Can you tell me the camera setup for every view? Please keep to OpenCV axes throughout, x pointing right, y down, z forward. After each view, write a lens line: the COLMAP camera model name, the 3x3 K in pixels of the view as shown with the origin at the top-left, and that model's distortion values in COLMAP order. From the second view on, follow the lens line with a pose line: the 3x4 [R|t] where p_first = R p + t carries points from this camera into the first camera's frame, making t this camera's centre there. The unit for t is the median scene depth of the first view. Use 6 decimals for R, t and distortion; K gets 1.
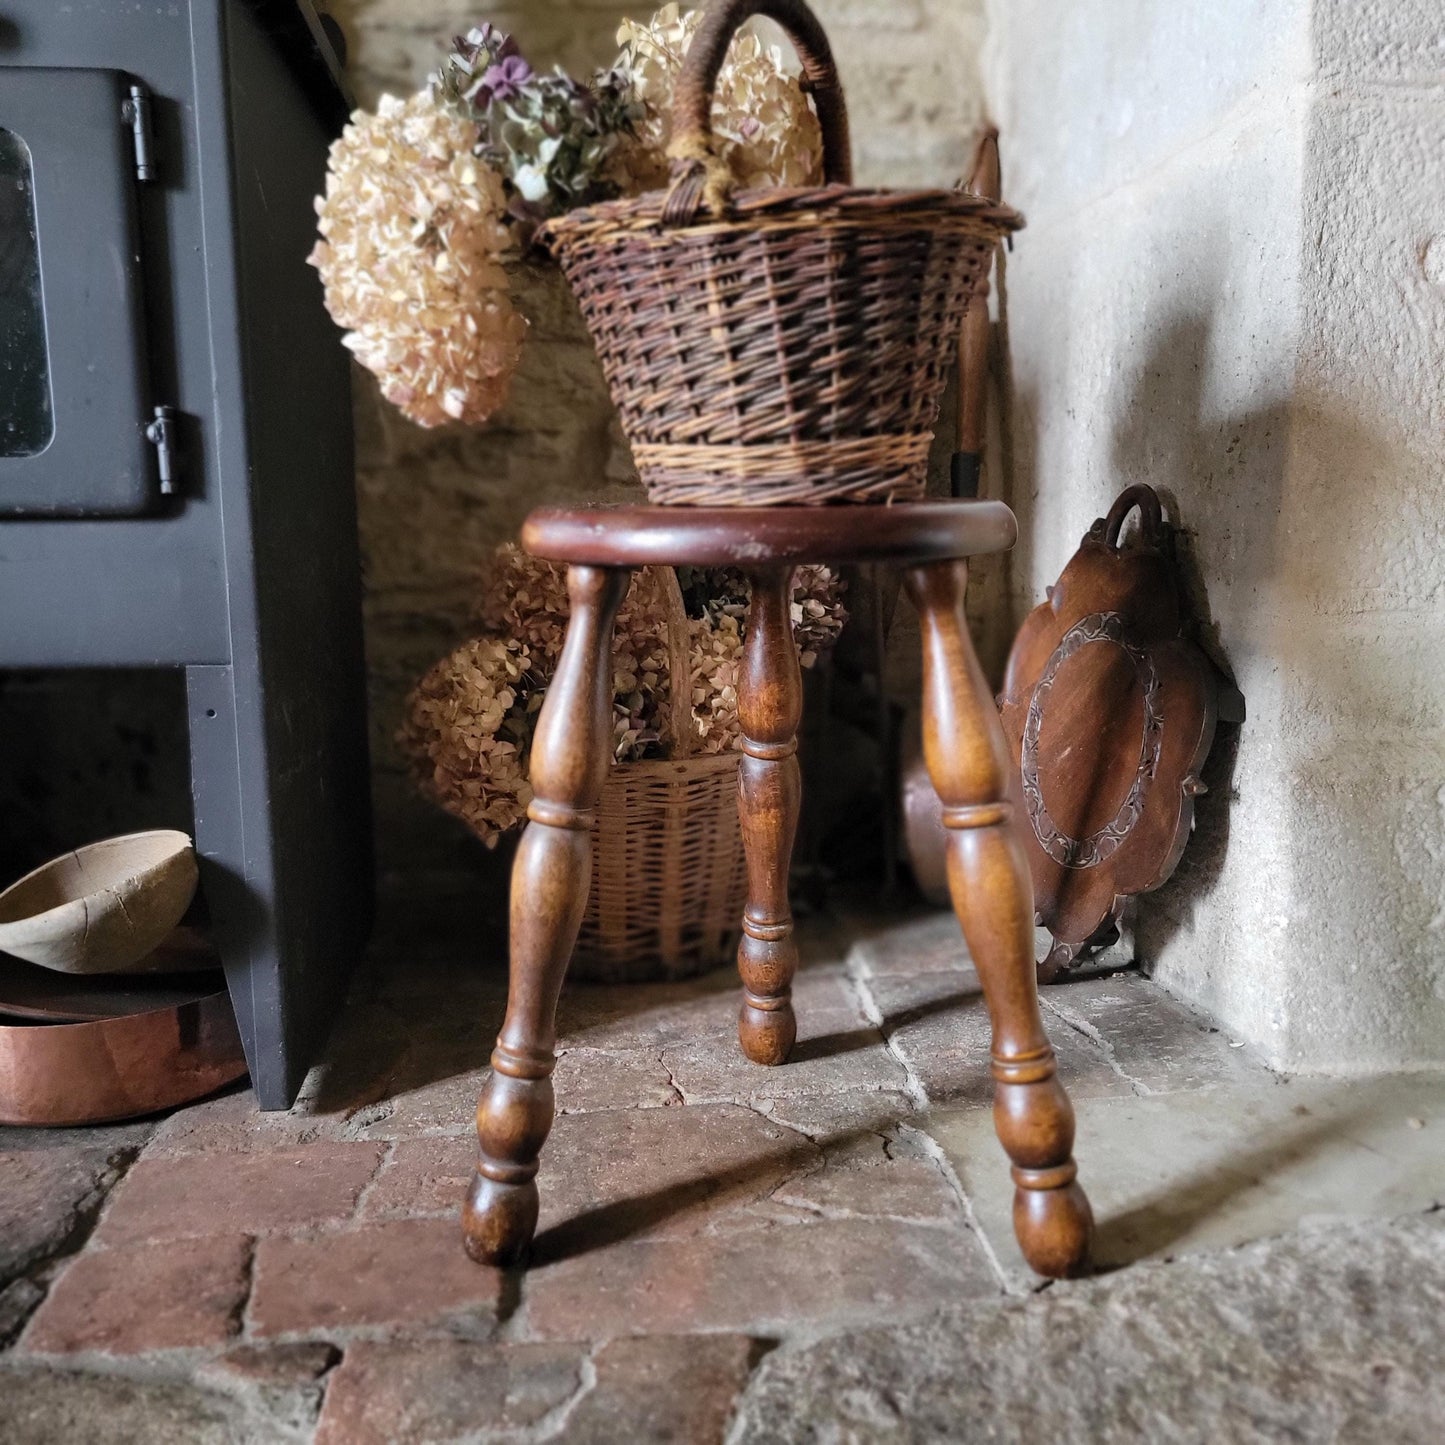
lens RADIAL K [[1506.5, 0, 727.0], [0, 1506.5, 716.3], [0, 0, 1]] dist [0.021896, 0.000000]
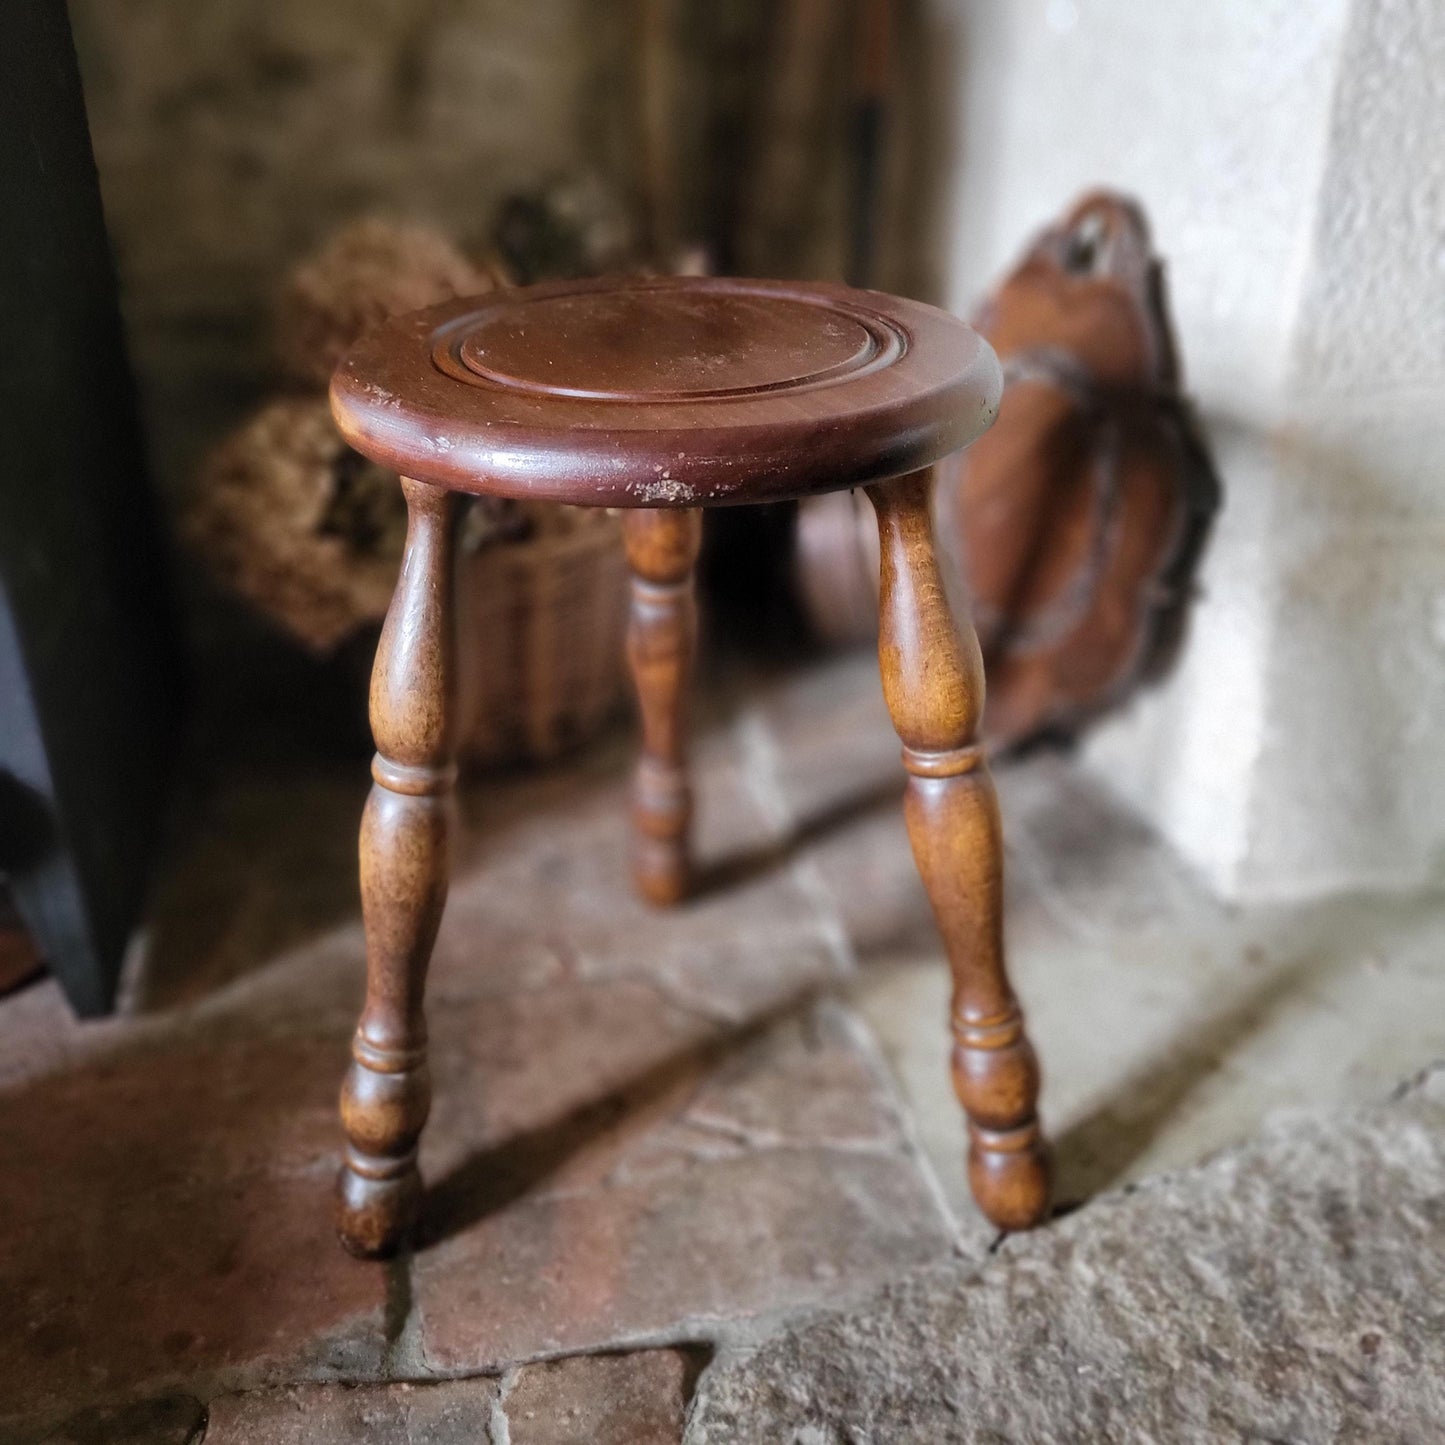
lens RADIAL K [[1506.5, 0, 726.2], [0, 1506.5, 712.4], [0, 0, 1]] dist [0.021896, 0.000000]
pose [[0.994191, -0.046441, 0.097093, -0.021627], [0.015122, 0.953442, 0.301196, -0.167781], [-0.106561, -0.297979, 0.948606, 0.219719]]
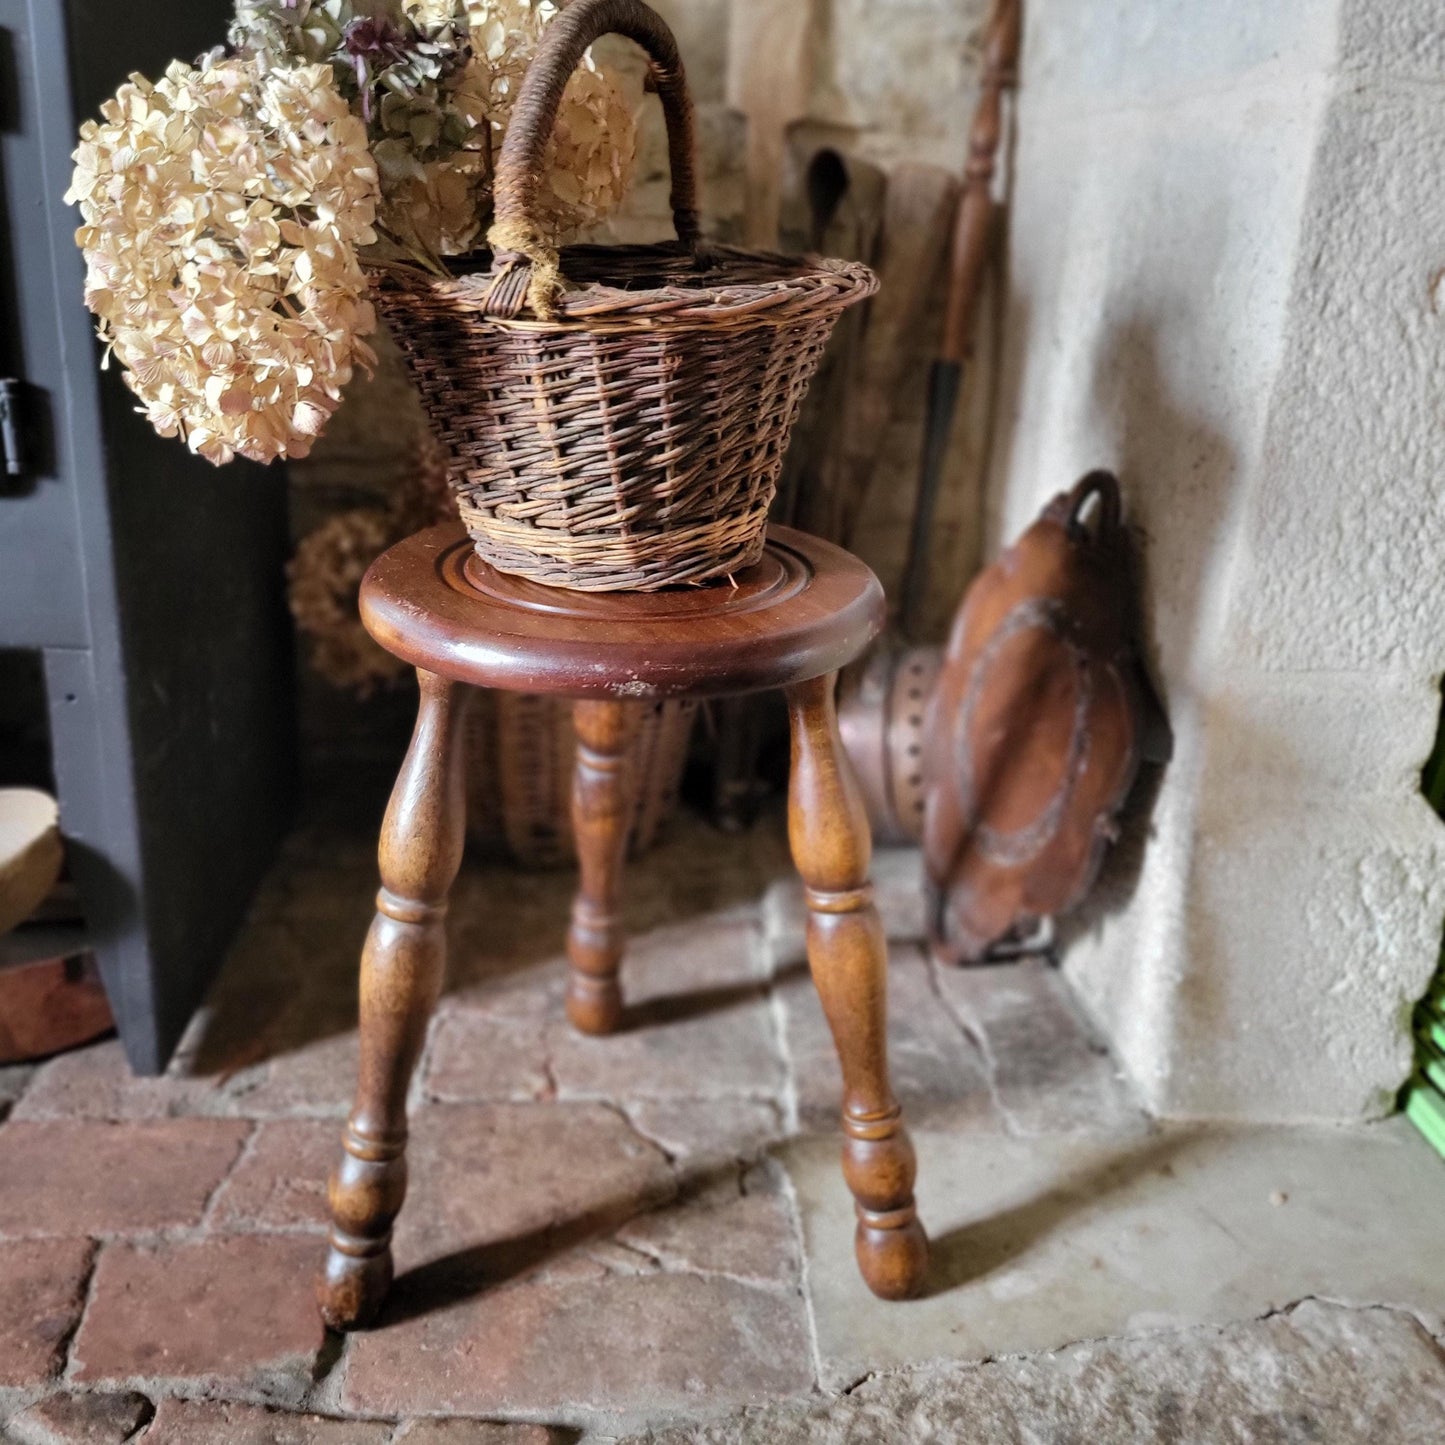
lens RADIAL K [[1506.5, 0, 718.6], [0, 1506.5, 714.9], [0, 0, 1]] dist [0.021896, 0.000000]
pose [[0.996707, 0.077903, -0.022479, 0.090580], [-0.071888, 0.977283, 0.199373, -0.218097], [0.037500, -0.197101, 0.979666, 0.080999]]
